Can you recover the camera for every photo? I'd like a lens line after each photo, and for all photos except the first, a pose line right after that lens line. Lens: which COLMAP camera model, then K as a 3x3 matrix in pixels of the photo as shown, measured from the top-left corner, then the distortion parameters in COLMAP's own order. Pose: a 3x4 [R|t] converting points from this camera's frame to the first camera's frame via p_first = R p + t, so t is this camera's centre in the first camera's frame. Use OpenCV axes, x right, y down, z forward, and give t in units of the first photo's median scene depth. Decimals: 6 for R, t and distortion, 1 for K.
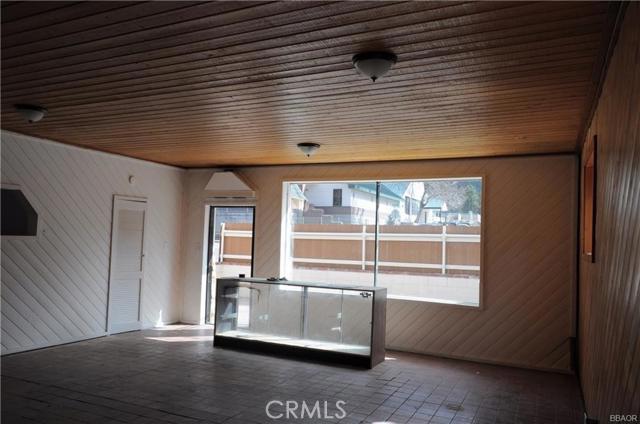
lens RADIAL K [[499.6, 0, 320.0], [0, 499.6, 212.0], [0, 0, 1]] dist [-0.012440, 0.007139]
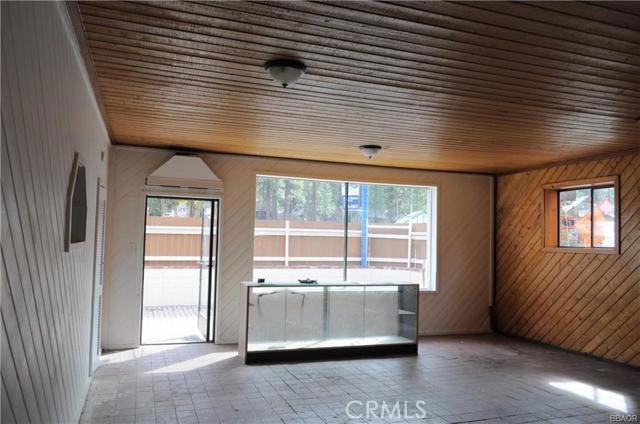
lens RADIAL K [[499.6, 0, 320.0], [0, 499.6, 212.0], [0, 0, 1]] dist [-0.012440, 0.007139]
pose [[0.702909, 0.024132, 0.710870, -0.625265], [-0.043631, 0.999005, 0.009229, -0.005116], [-0.709940, -0.037504, 0.703263, 0.269782]]
